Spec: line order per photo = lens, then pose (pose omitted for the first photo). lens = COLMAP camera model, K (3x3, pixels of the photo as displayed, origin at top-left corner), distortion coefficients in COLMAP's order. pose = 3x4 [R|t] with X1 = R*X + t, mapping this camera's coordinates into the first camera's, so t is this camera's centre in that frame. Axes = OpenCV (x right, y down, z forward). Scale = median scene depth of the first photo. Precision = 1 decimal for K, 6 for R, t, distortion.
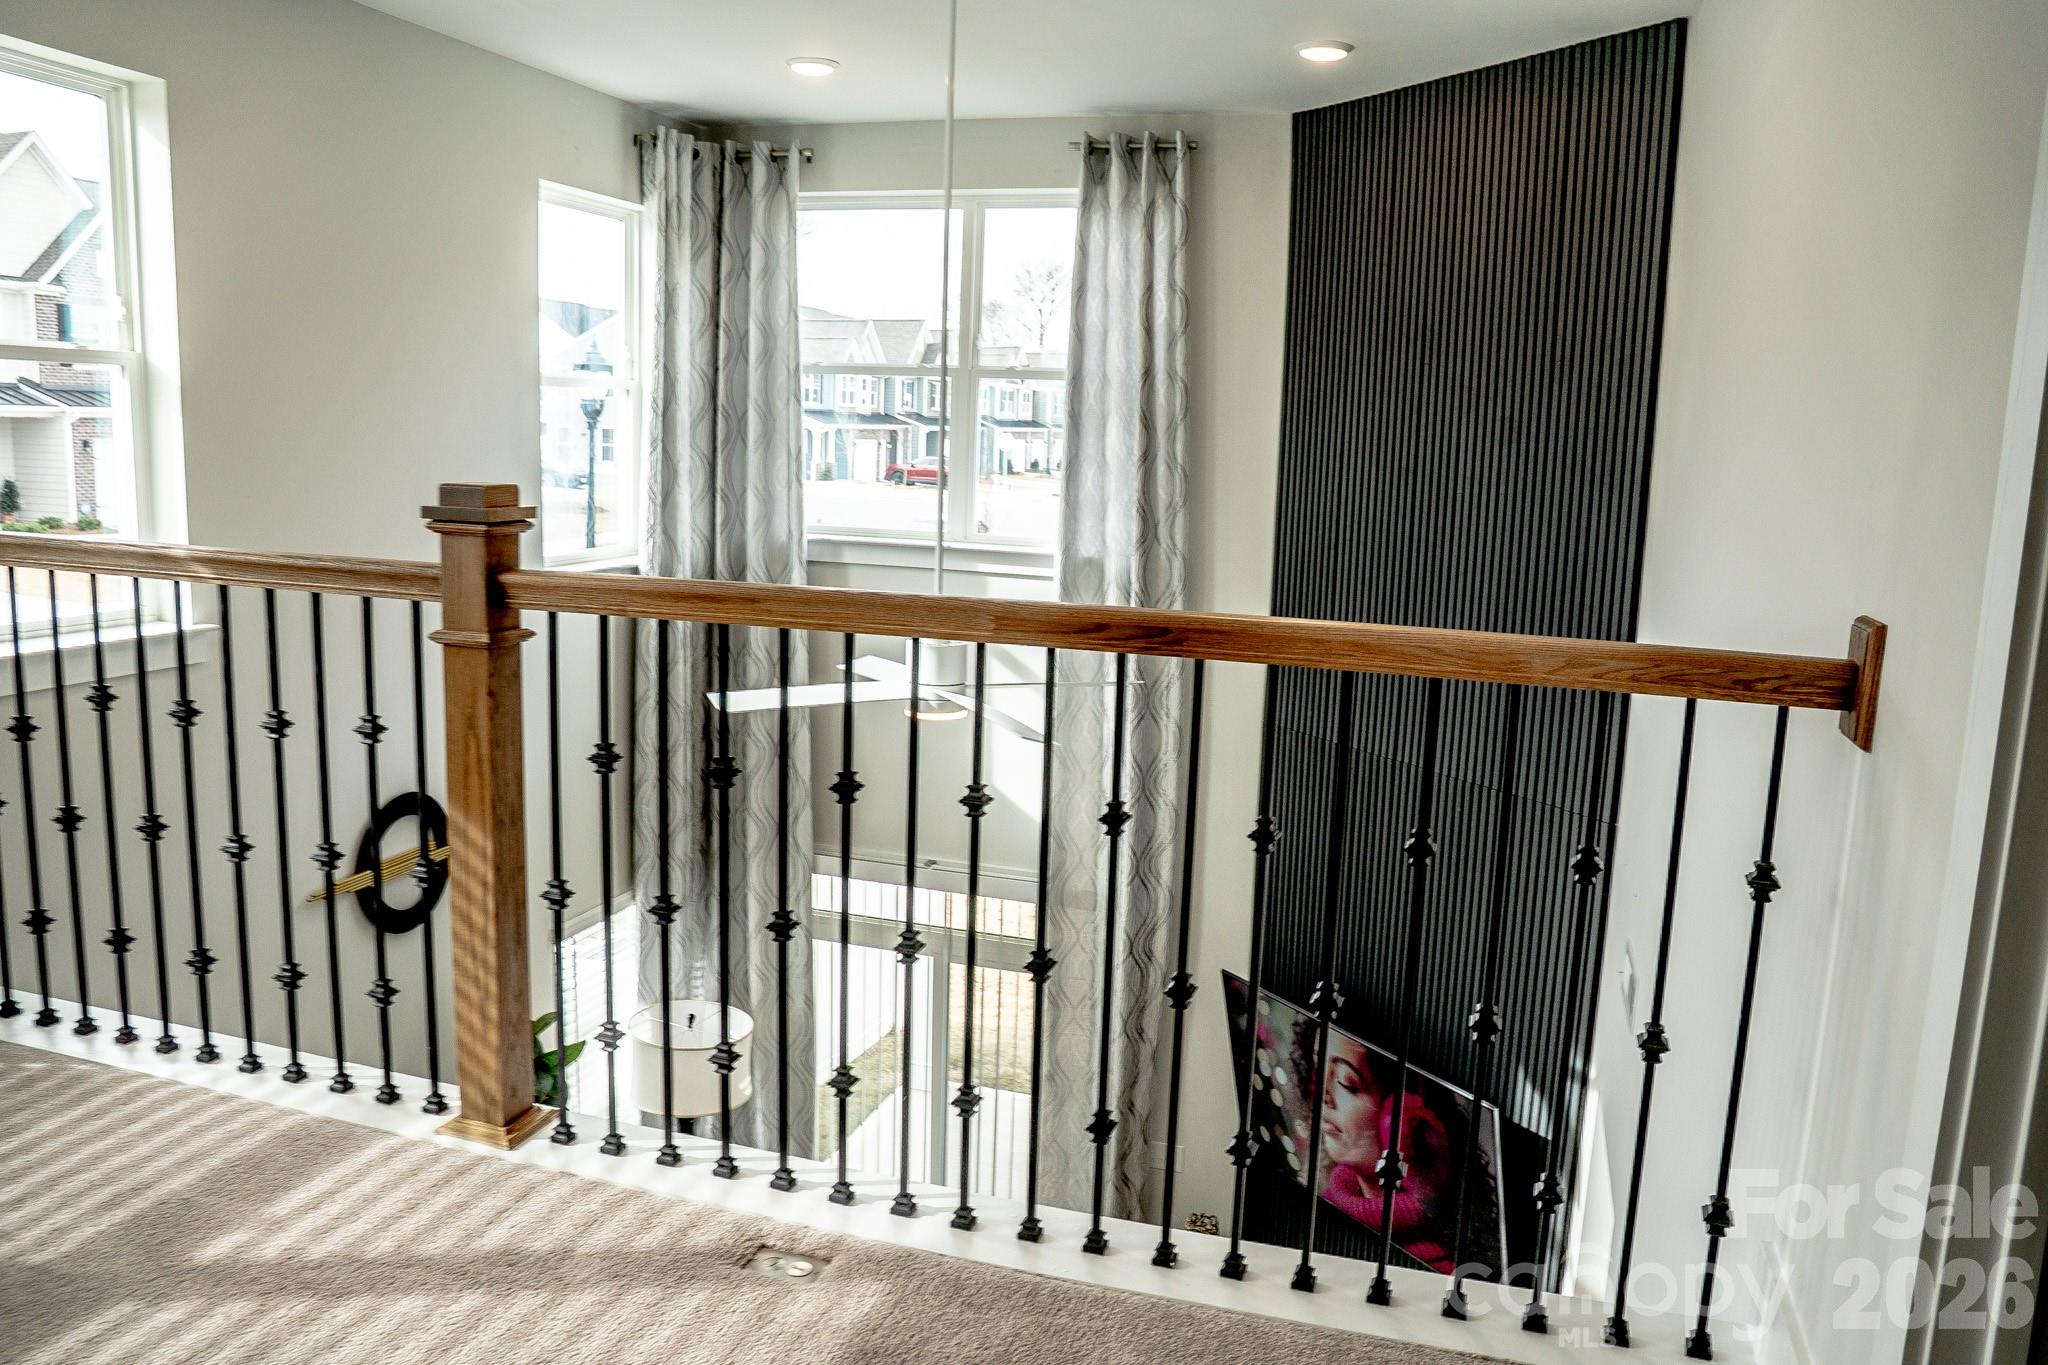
lens RADIAL K [[1531.0, 0, 1024.0], [0, 1531.0, 682.5], [0, 0, 1]] dist [-0.144098, 0.116267]
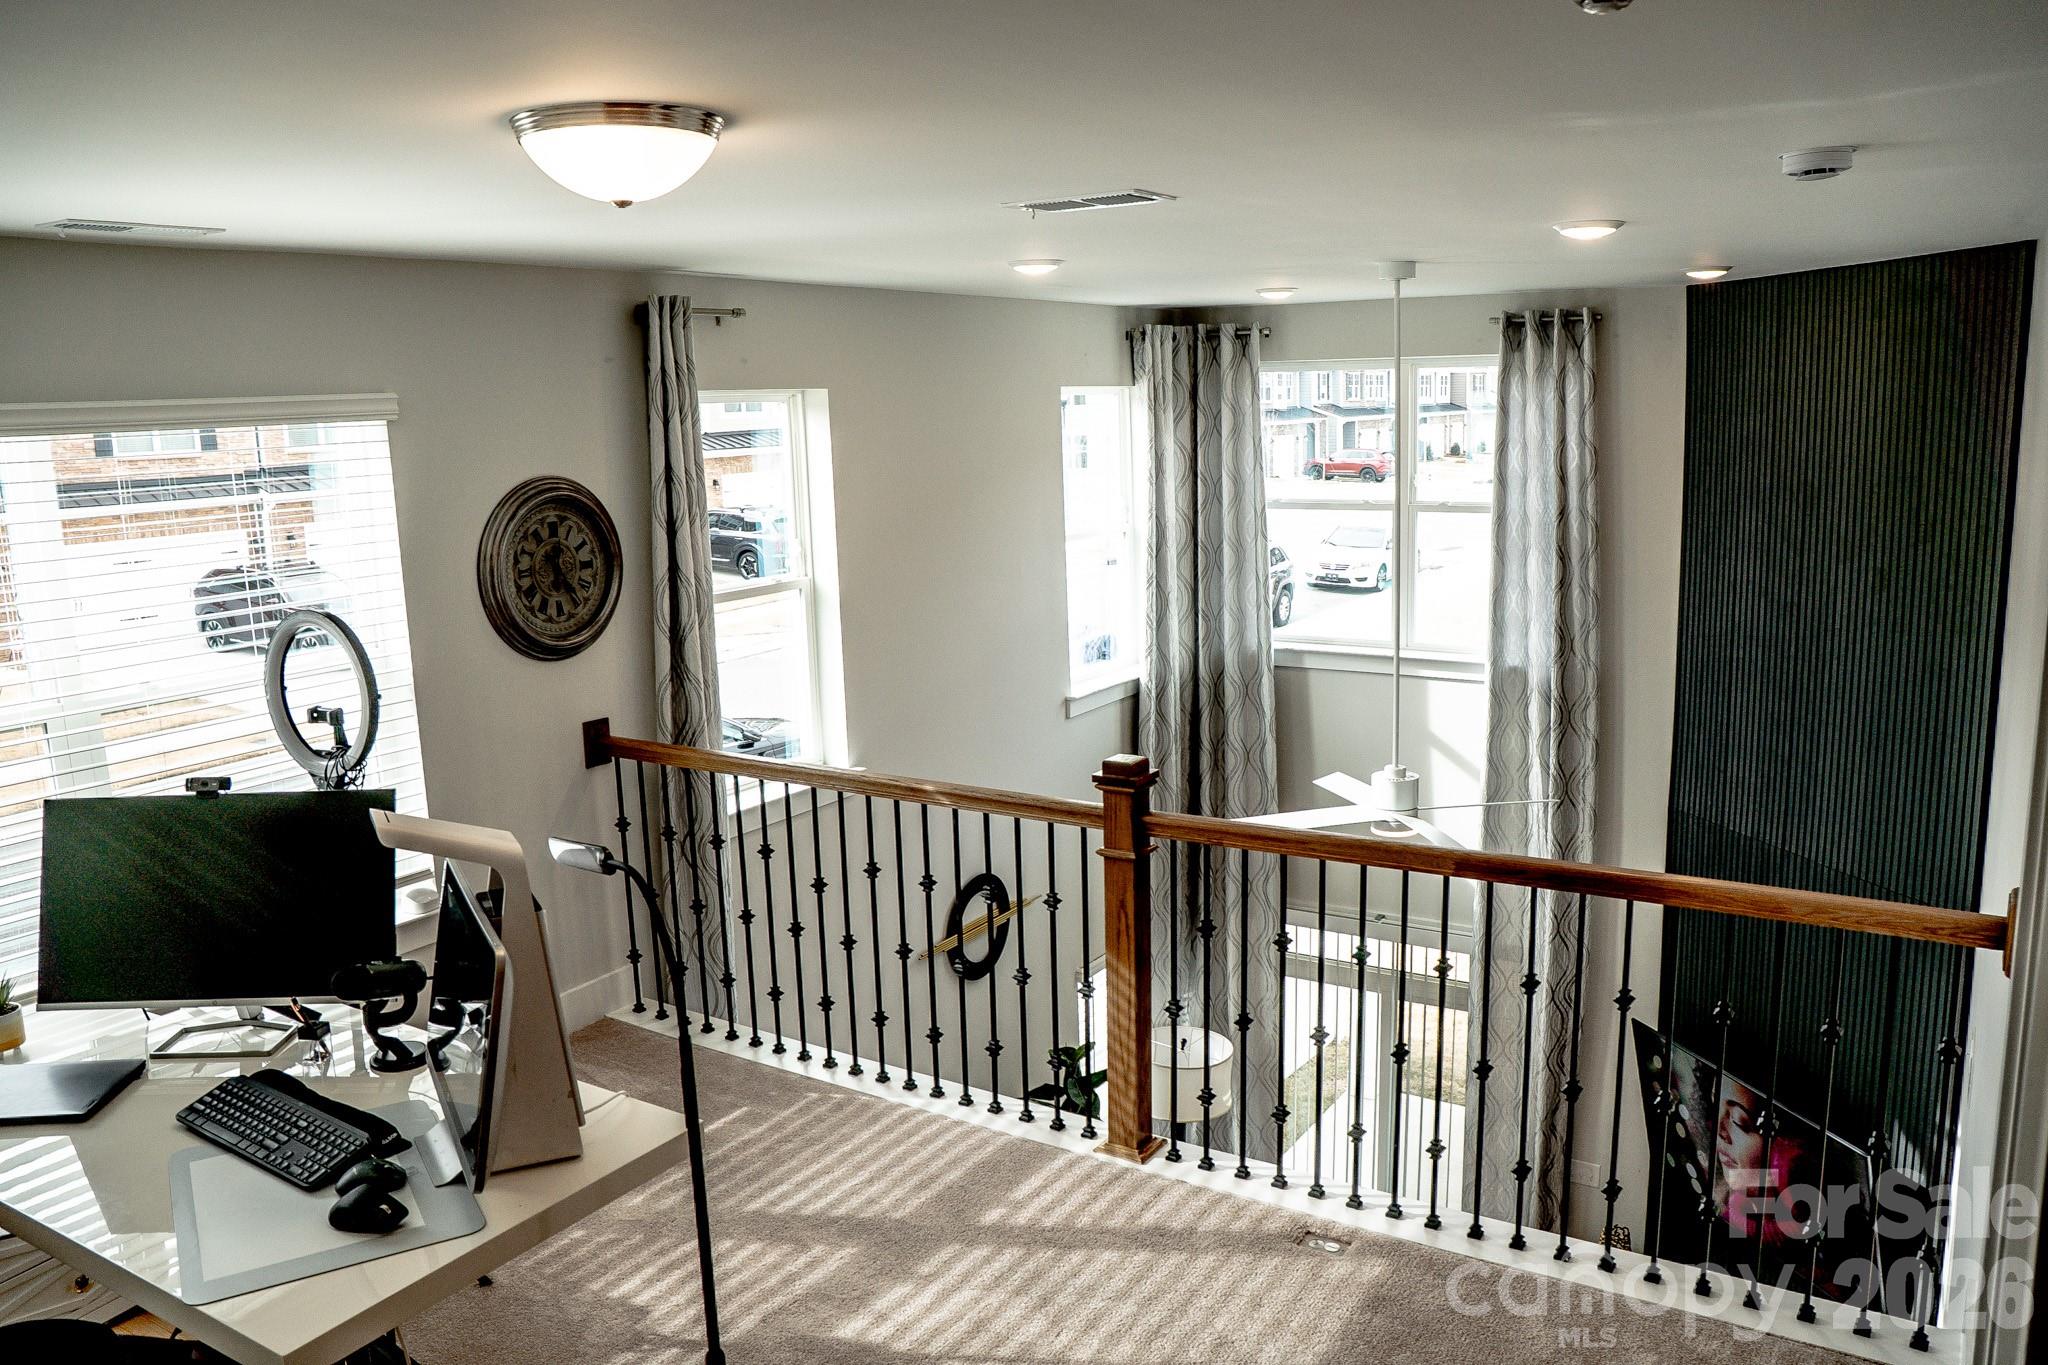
lens RADIAL K [[1531.0, 0, 1024.0], [0, 1531.0, 682.5], [0, 0, 1]] dist [-0.144098, 0.116267]
pose [[0.962864, -0.014368, -0.269603, -0.009910], [0.016885, 0.999833, 0.007019, -0.103606], [0.269457, -0.011310, 0.962946, -0.280529]]
